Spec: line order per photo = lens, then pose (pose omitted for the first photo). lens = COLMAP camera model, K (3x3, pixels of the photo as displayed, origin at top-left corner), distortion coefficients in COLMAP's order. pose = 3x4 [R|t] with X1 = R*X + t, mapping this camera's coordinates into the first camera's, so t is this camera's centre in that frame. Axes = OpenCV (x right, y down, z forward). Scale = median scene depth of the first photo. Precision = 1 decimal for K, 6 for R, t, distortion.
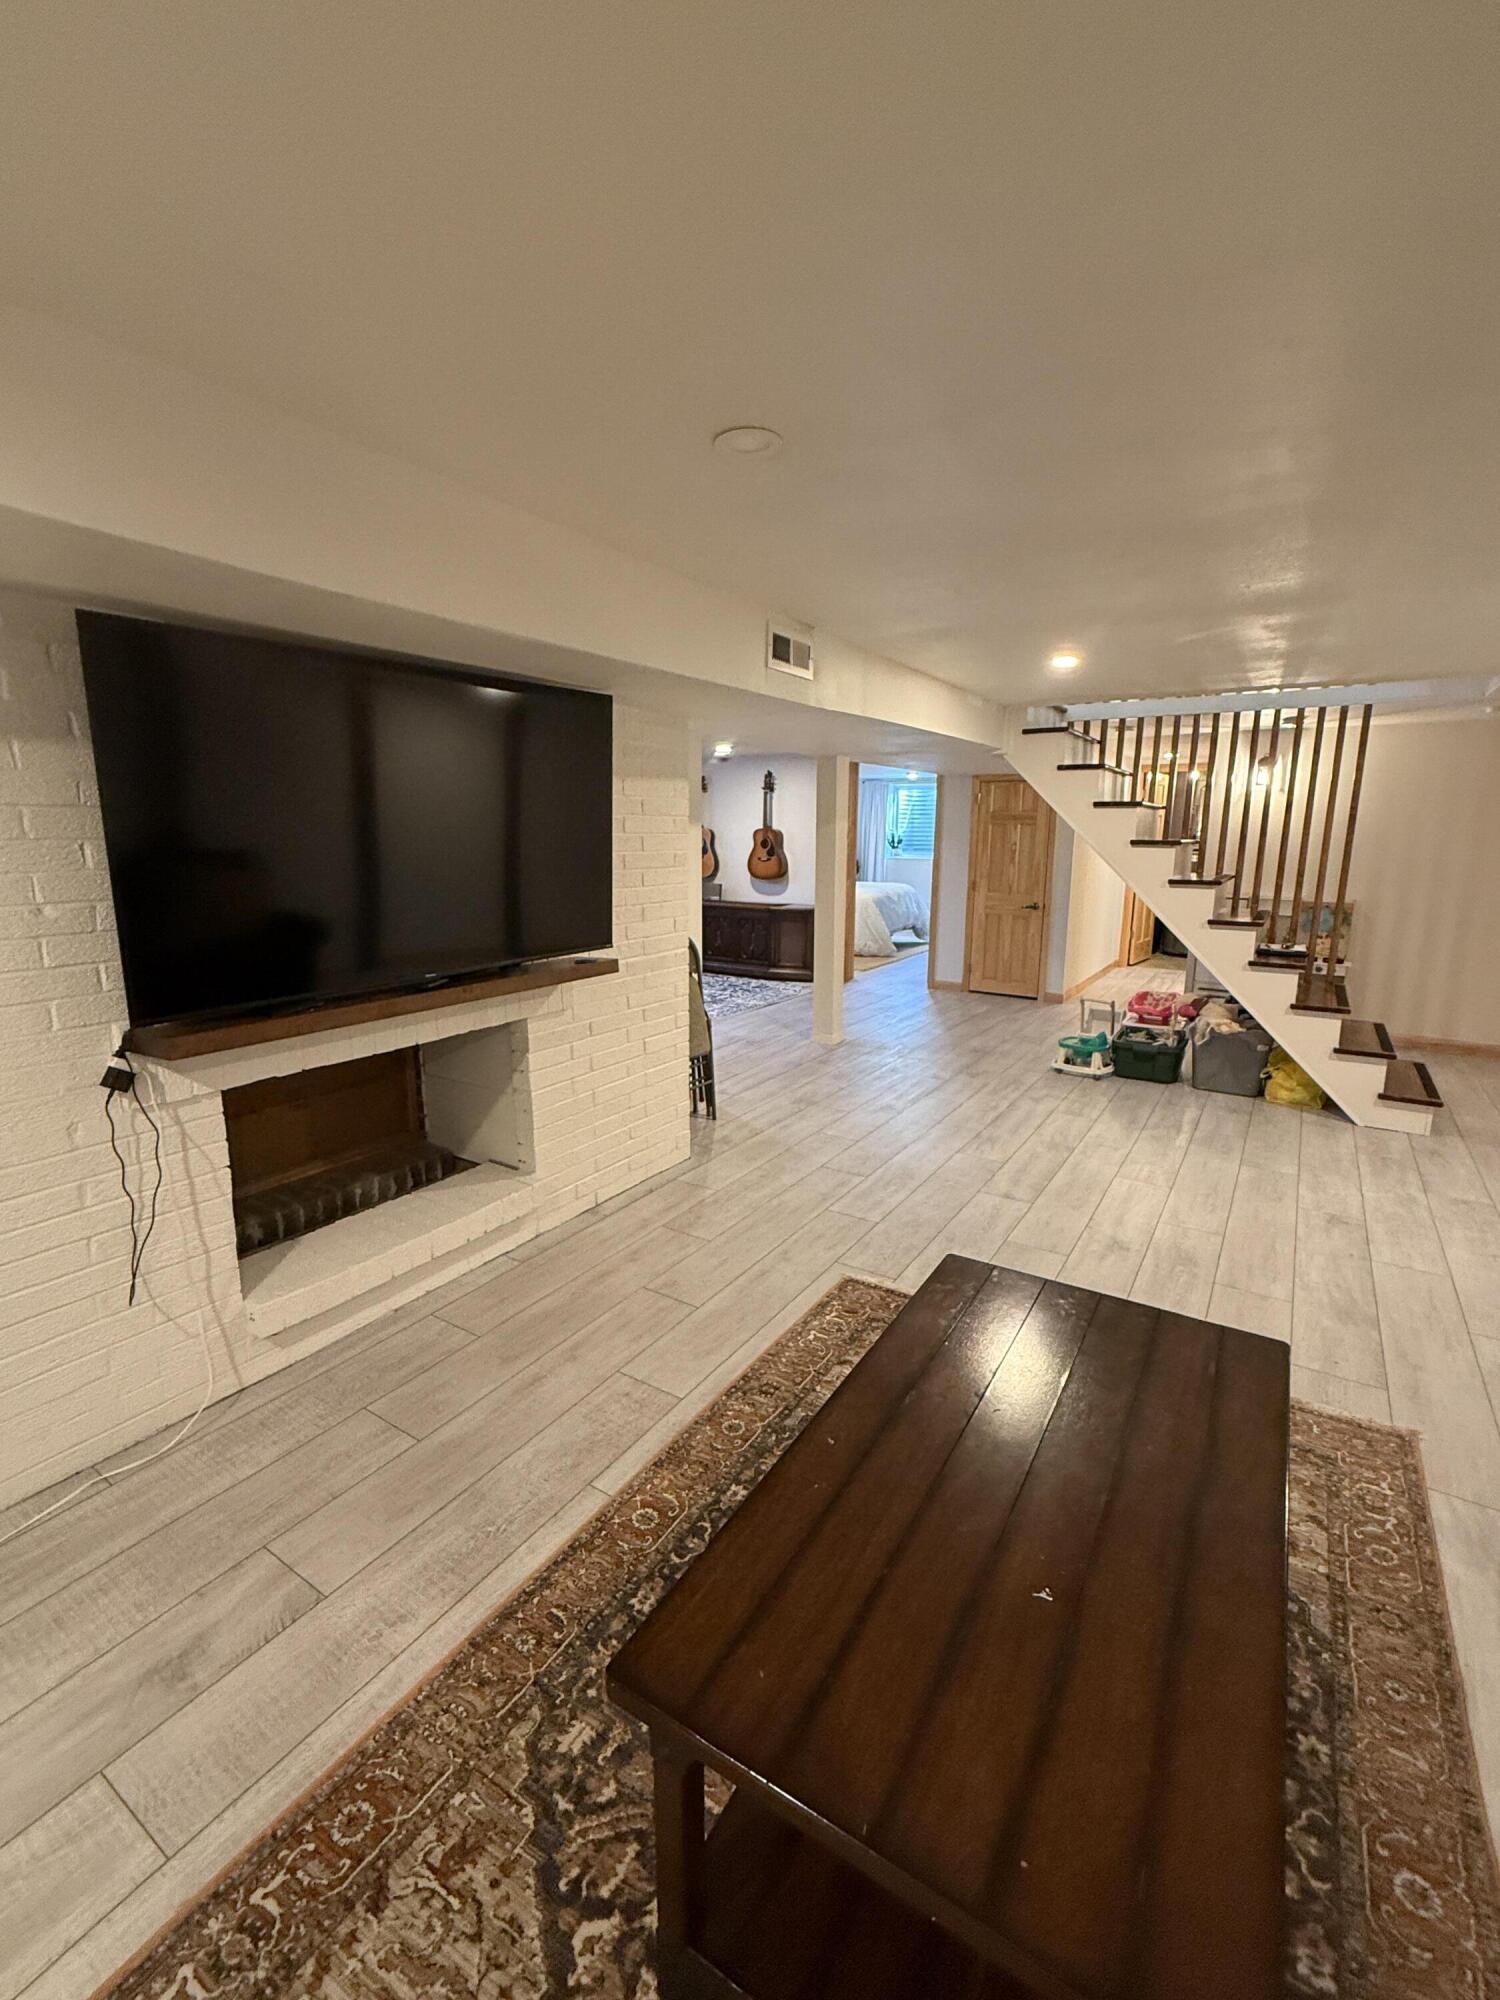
lens RADIAL K [[864.4, 0, 755.3], [0, 864.4, 991.3], [0, 0, 1]] dist [0.000338, 0.000693]
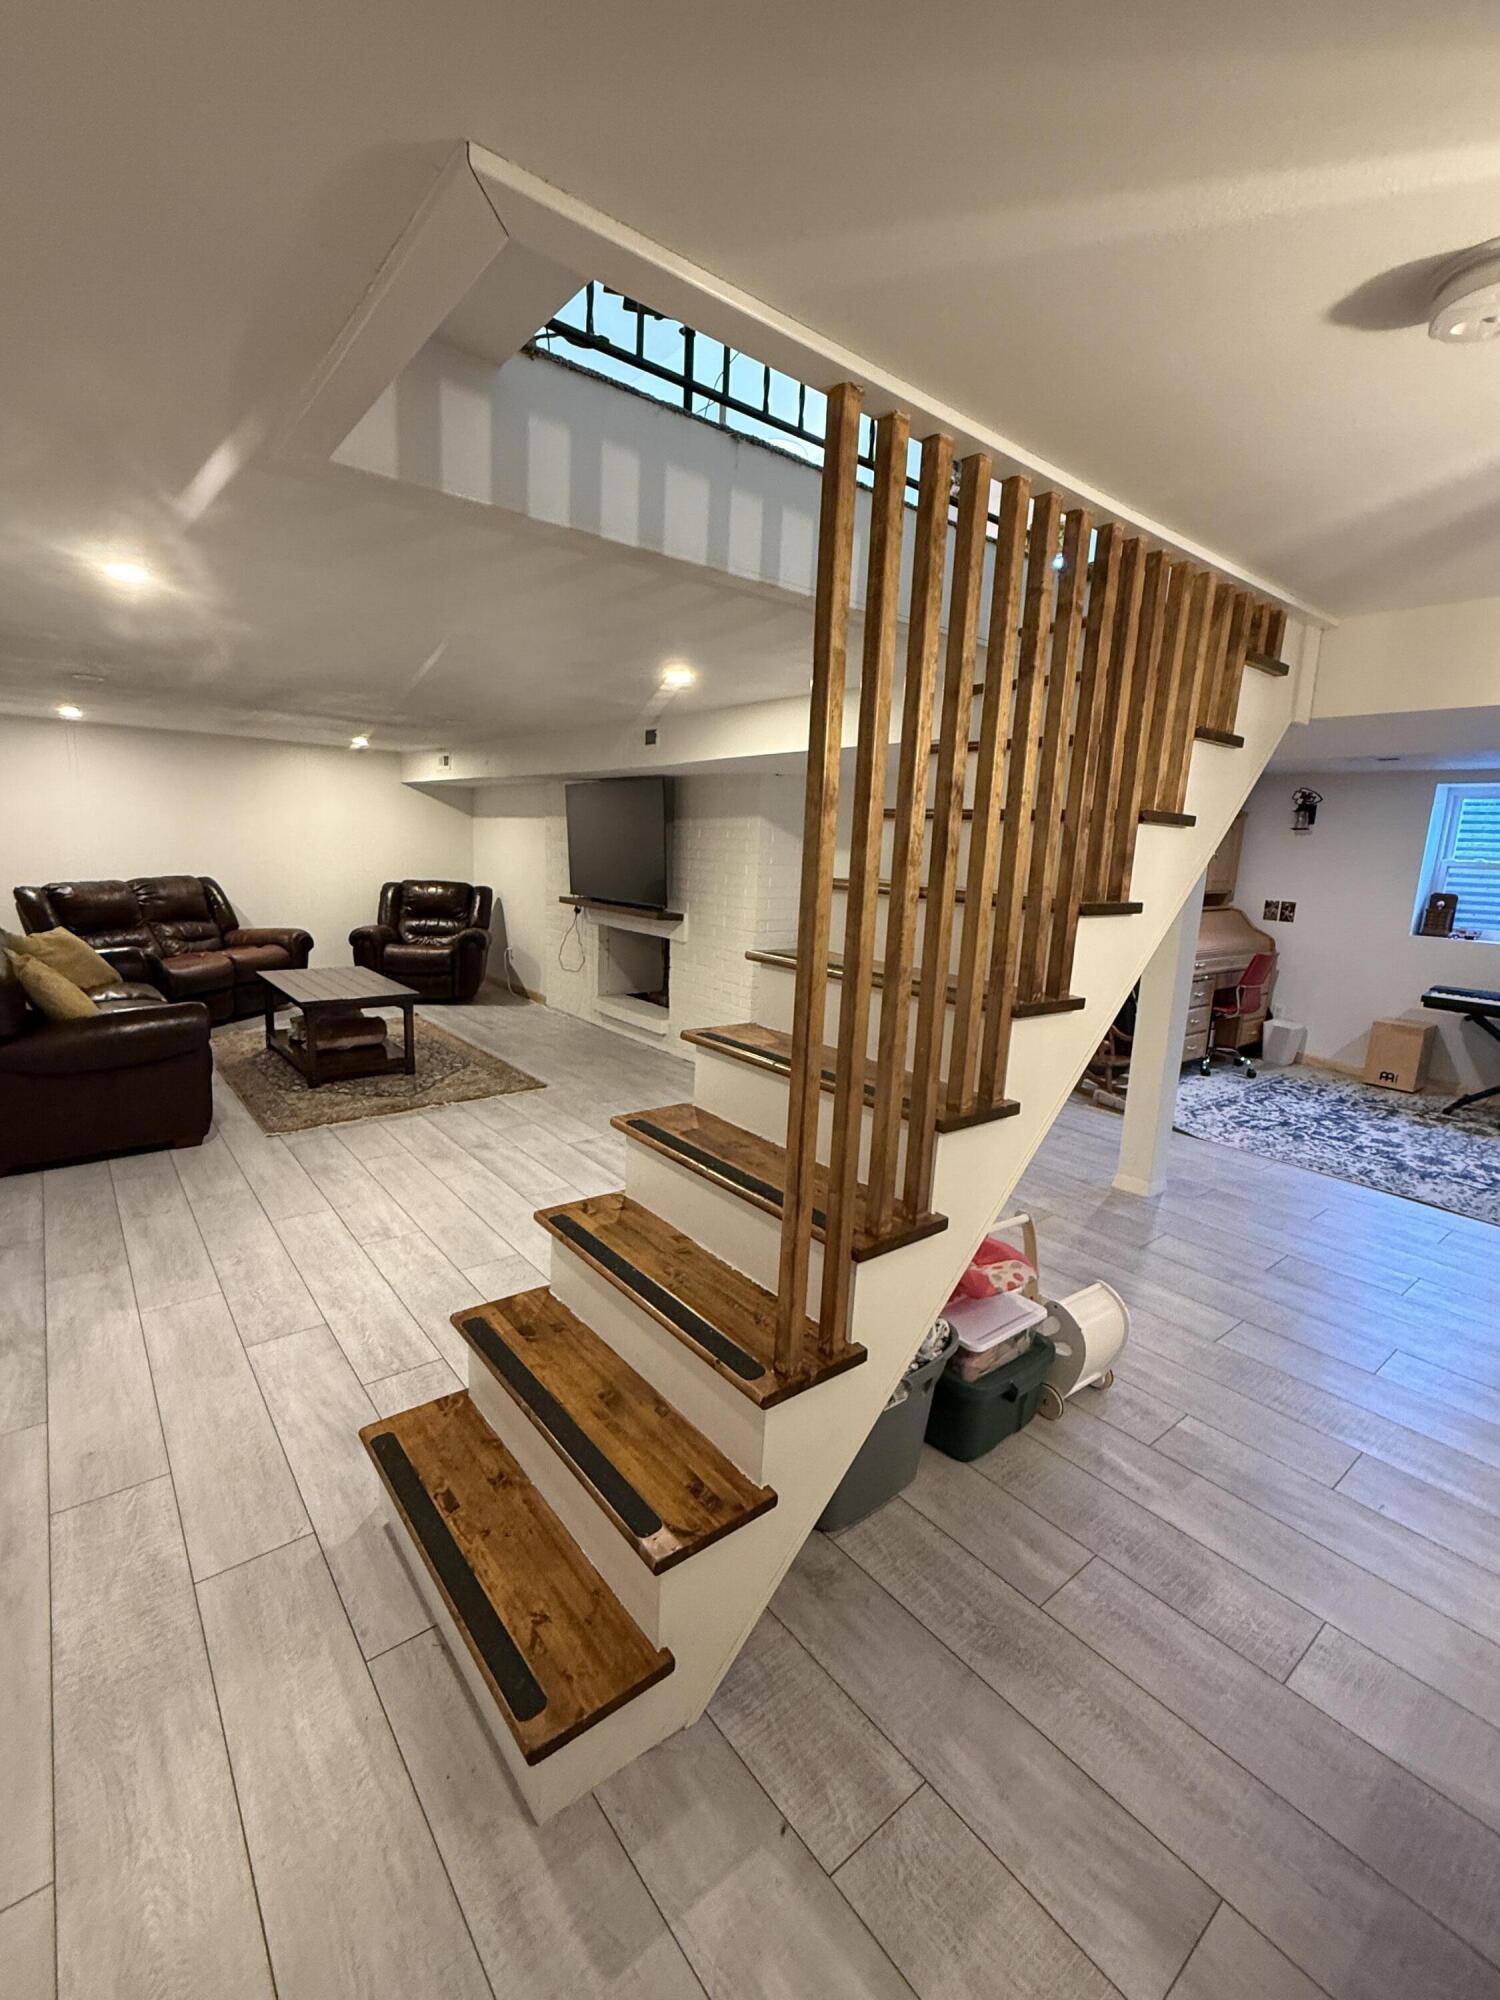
lens RADIAL K [[864.4, 0, 752.3], [0, 864.4, 996.4], [0, 0, 1]] dist [0.000338, 0.000693]
pose [[-0.315912, 0.147870, -0.937195, 1.486473], [-0.221718, 0.948925, 0.224458, -0.316528], [0.922518, 0.278702, -0.266992, 1.650816]]
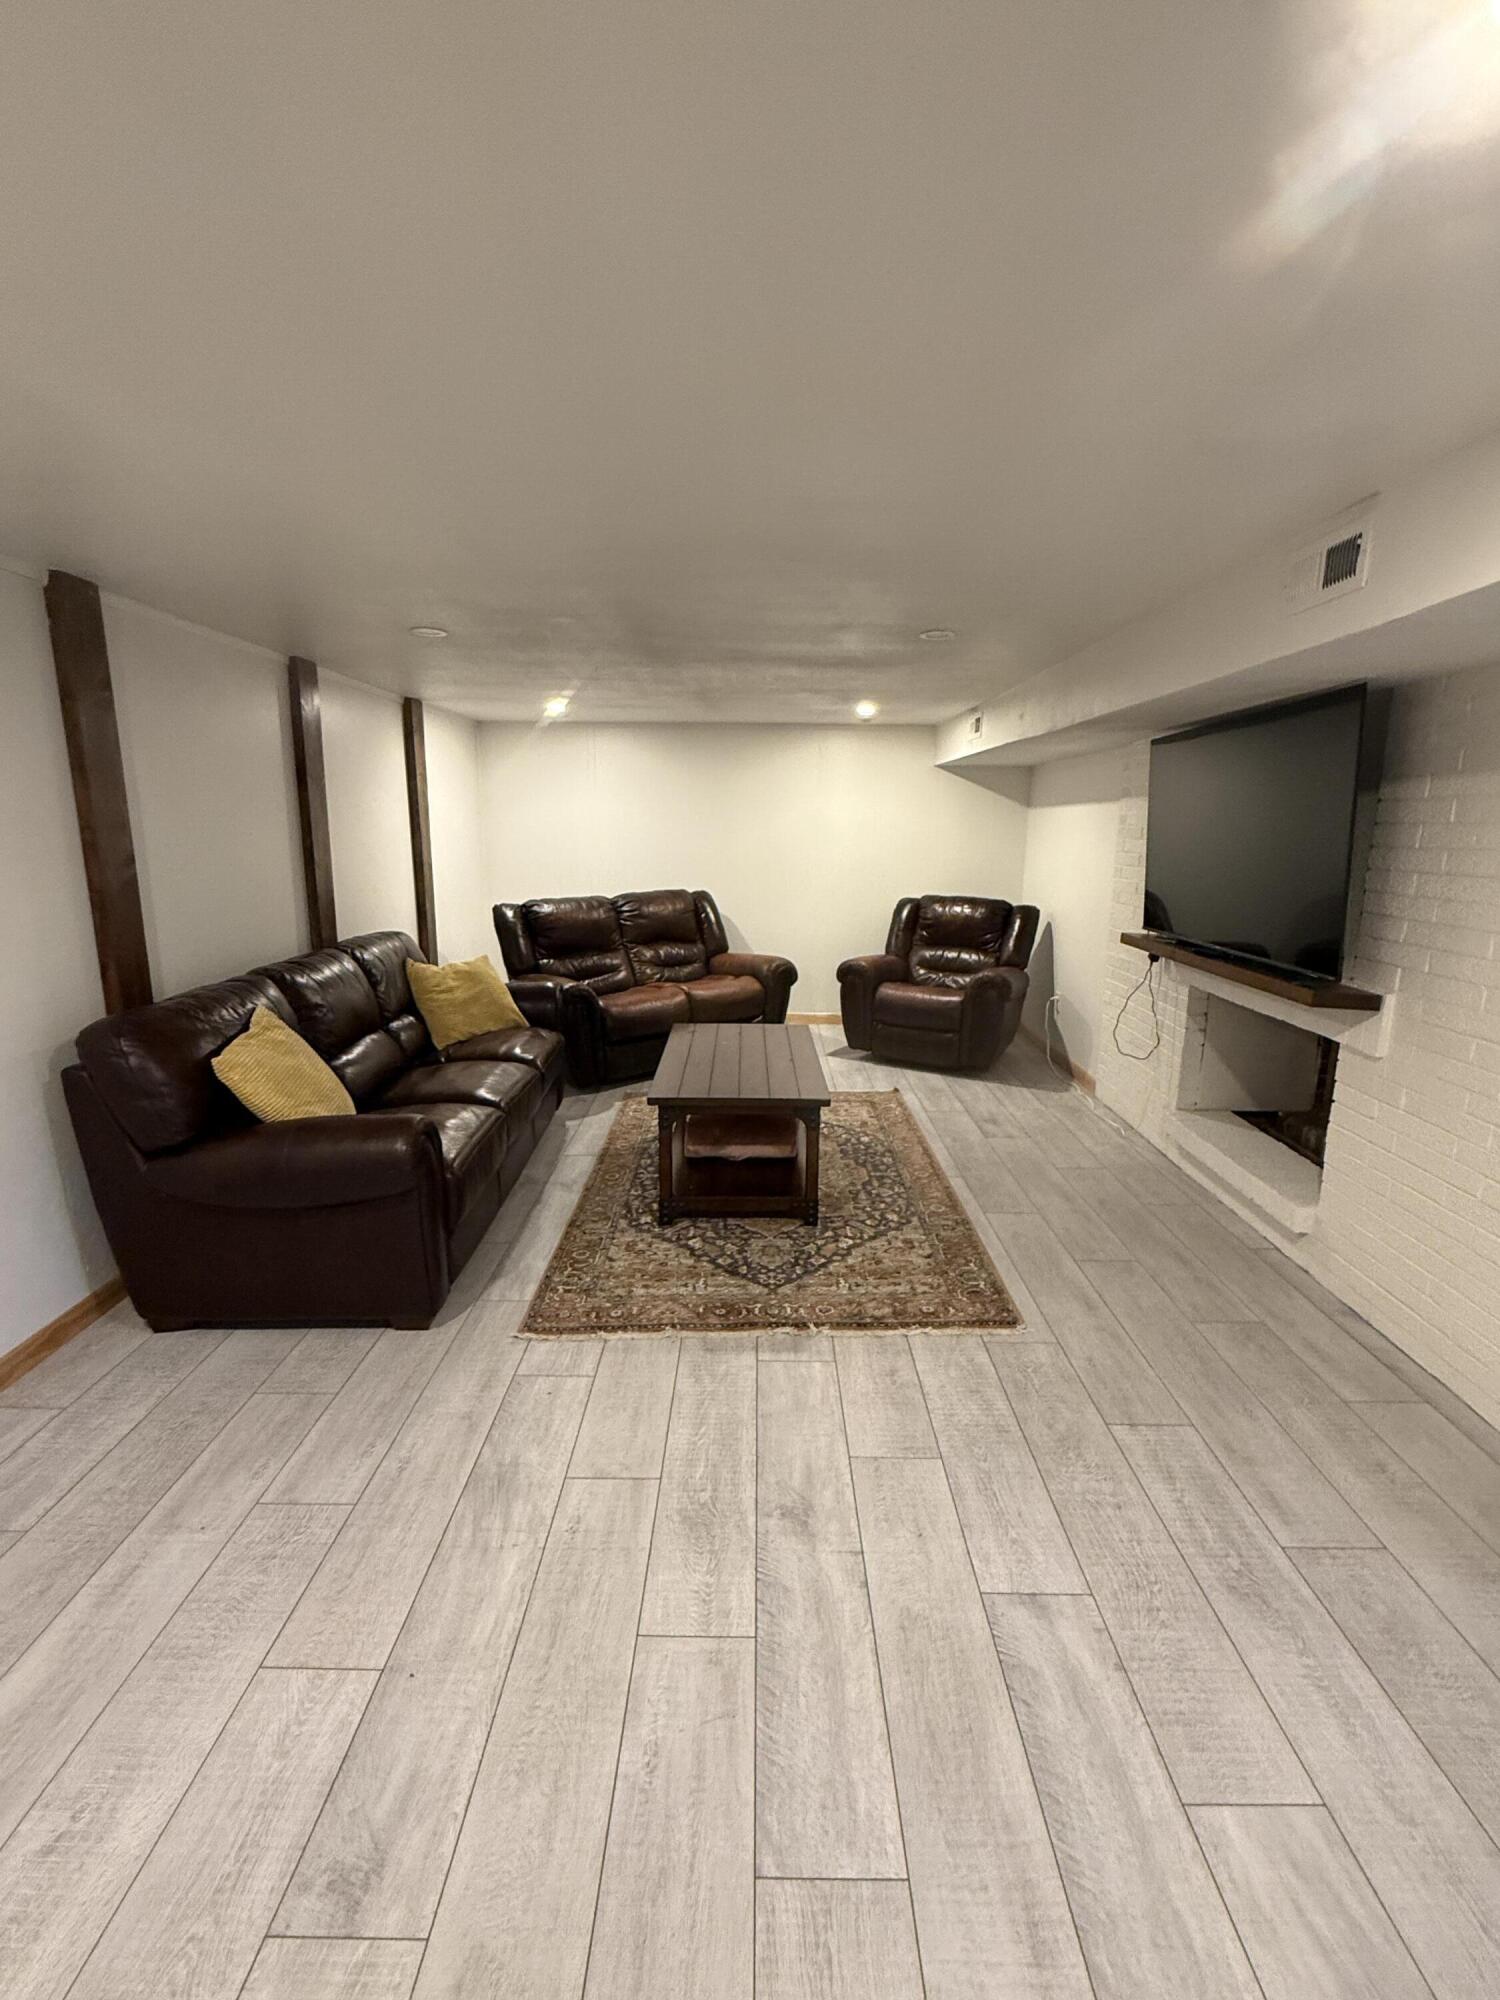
lens RADIAL K [[864.4, 0, 753.9], [0, 864.4, 999.6], [0, 0, 1]] dist [0.000338, 0.000693]
pose [[-0.847526, 0.092686, -0.522598, 0.719023], [-0.112751, 0.930718, 0.347923, -0.251612], [0.518640, 0.353798, -0.778357, 1.306780]]
